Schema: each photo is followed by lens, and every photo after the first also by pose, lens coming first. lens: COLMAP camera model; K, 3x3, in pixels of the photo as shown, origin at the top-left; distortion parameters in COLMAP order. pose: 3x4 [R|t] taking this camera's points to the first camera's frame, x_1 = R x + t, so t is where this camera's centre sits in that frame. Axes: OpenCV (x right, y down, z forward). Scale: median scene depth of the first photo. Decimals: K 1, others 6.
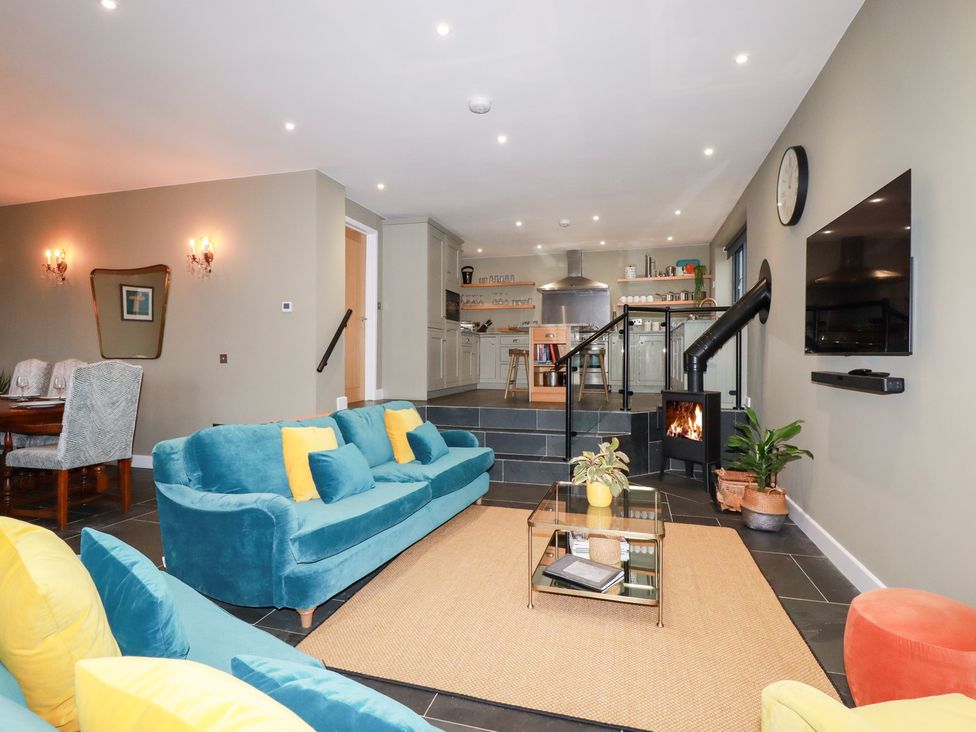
lens RADIAL K [[525.6, 0, 493.0], [0, 525.6, 353.7], [0, 0, 1]] dist [-0.000665, -0.000357]
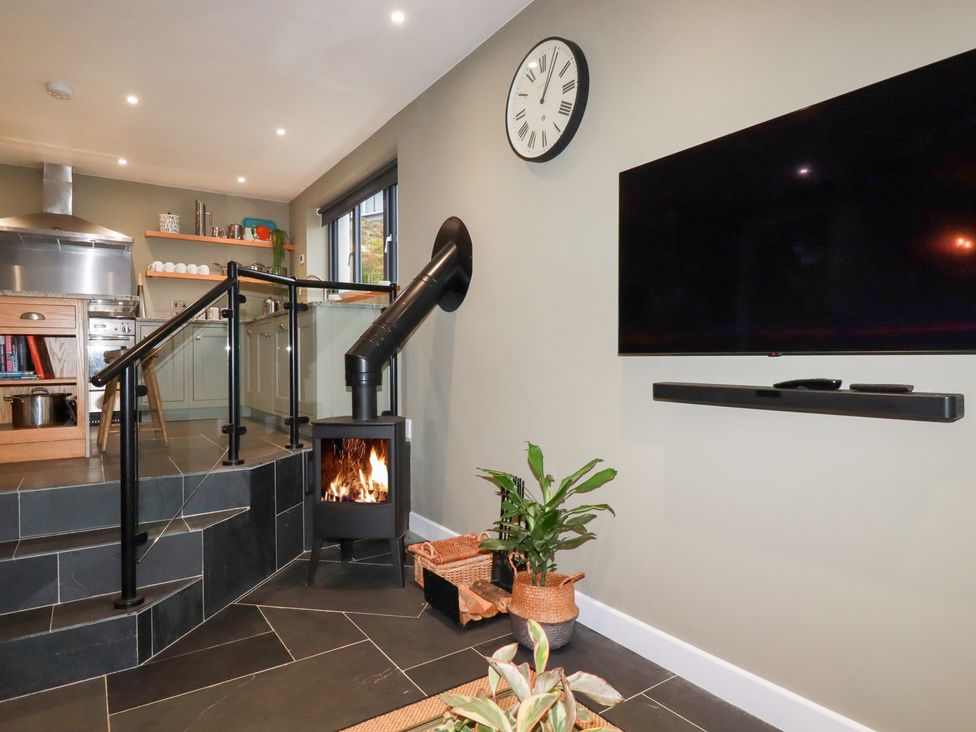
lens RADIAL K [[573.0, 0, 478.3], [0, 573.0, 361.5], [0, 0, 1]] dist [-0.003811, -0.004349]
pose [[0.635292, -0.004858, 0.772257, -0.027921], [0.000381, 0.999982, 0.005977, 0.001869], [-0.772272, -0.003503, 0.635283, 0.383631]]
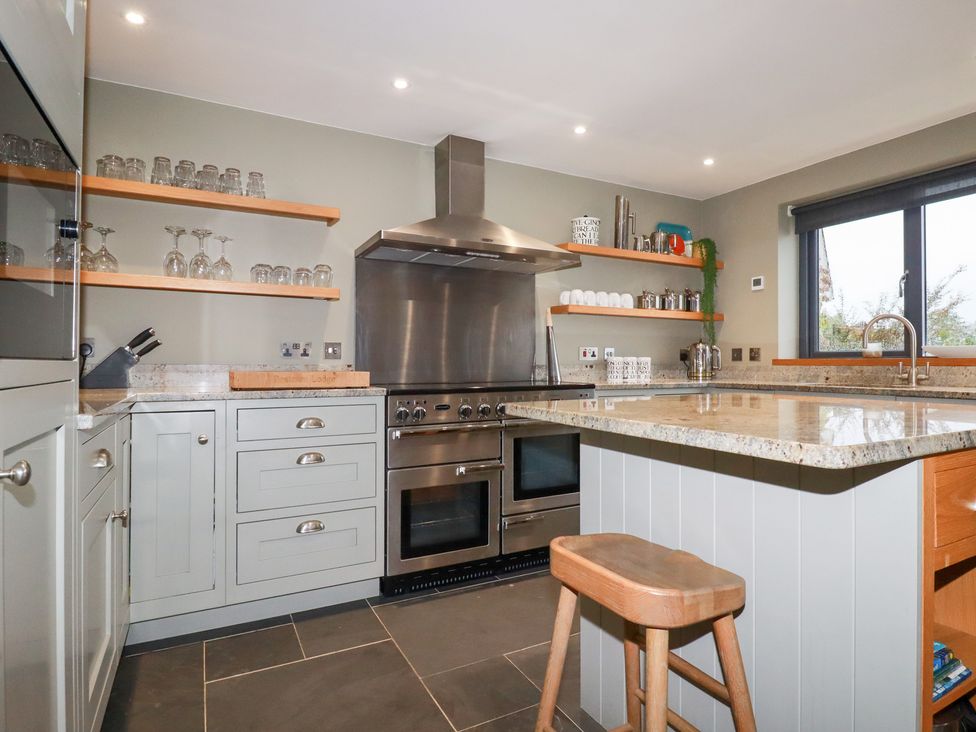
lens RADIAL K [[540.9, 0, 526.3], [0, 540.9, 363.6], [0, 0, 1]] dist [0.003623, 0.000028]
pose [[0.691905, -0.002622, 0.721984, -0.092580], [0.000089, 0.999994, 0.003547, -0.067244], [-0.721989, -0.002390, 0.691901, 0.935178]]
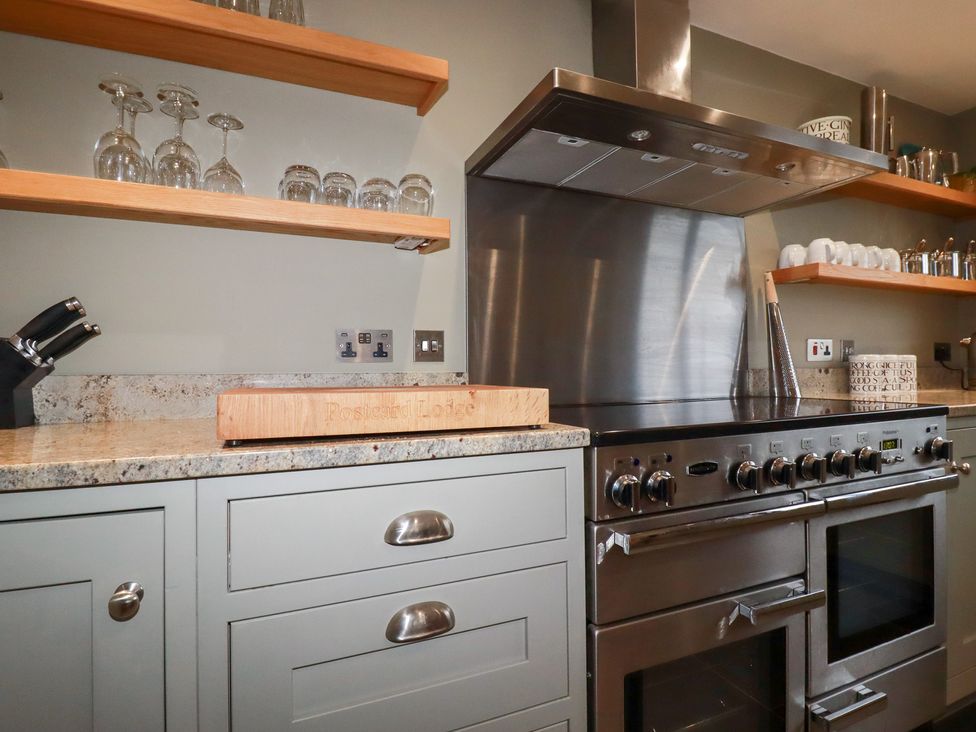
lens RADIAL K [[521.8, 0, 511.5], [0, 521.8, 361.4], [0, 0, 1]] dist [-0.001630, -0.000285]
pose [[0.748369, 0.000304, 0.663283, -0.012237], [0.011833, 0.999835, -0.013810, -0.066229], [-0.663177, 0.018183, 0.748241, 1.146989]]
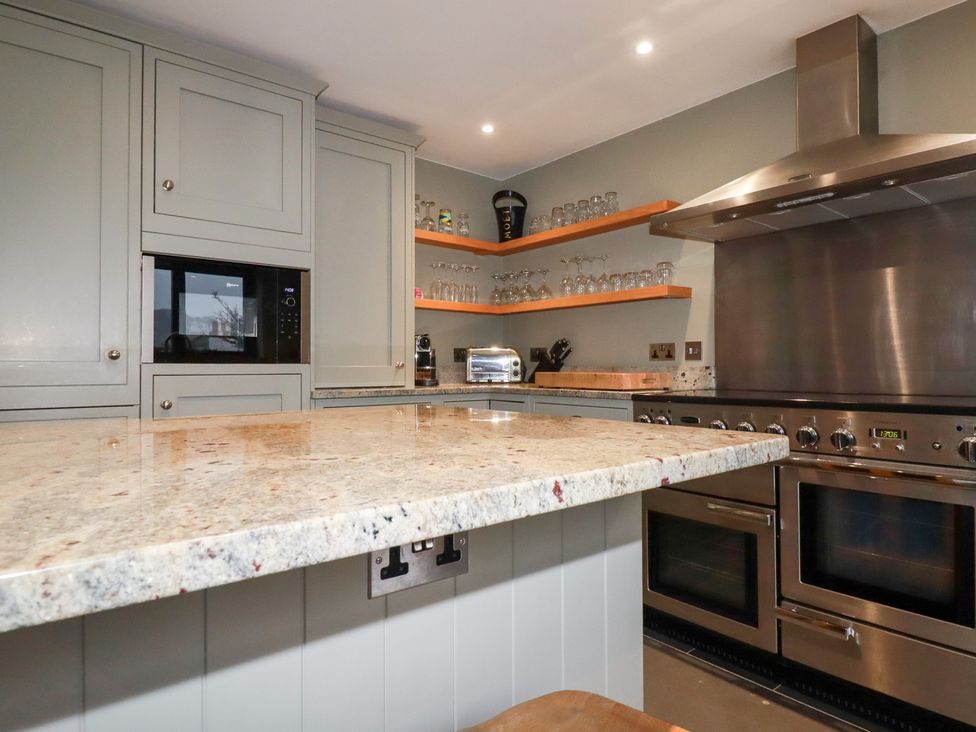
lens RADIAL K [[573.0, 0, 478.3], [0, 573.0, 361.5], [0, 0, 1]] dist [-0.003811, -0.004349]
pose [[0.824887, -0.010102, -0.565207, 0.205529], [0.004629, 0.999928, -0.011116, -0.064759], [0.565279, 0.006553, 0.824874, 0.913792]]
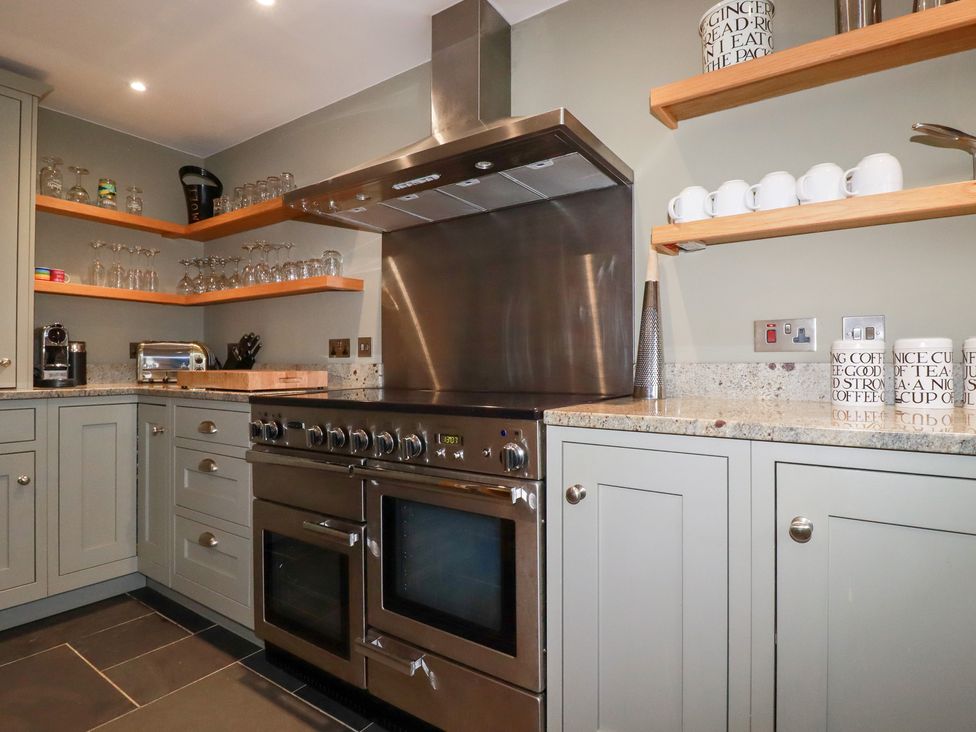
lens RADIAL K [[523.0, 0, 475.0], [0, 523.0, 360.6], [0, 0, 1]] dist [0.002535, -0.022083]
pose [[0.951922, -0.007267, -0.306253, 0.277872], [0.005002, 0.999954, -0.008181, -0.063919], [0.306299, 0.006256, 0.951915, 1.022957]]
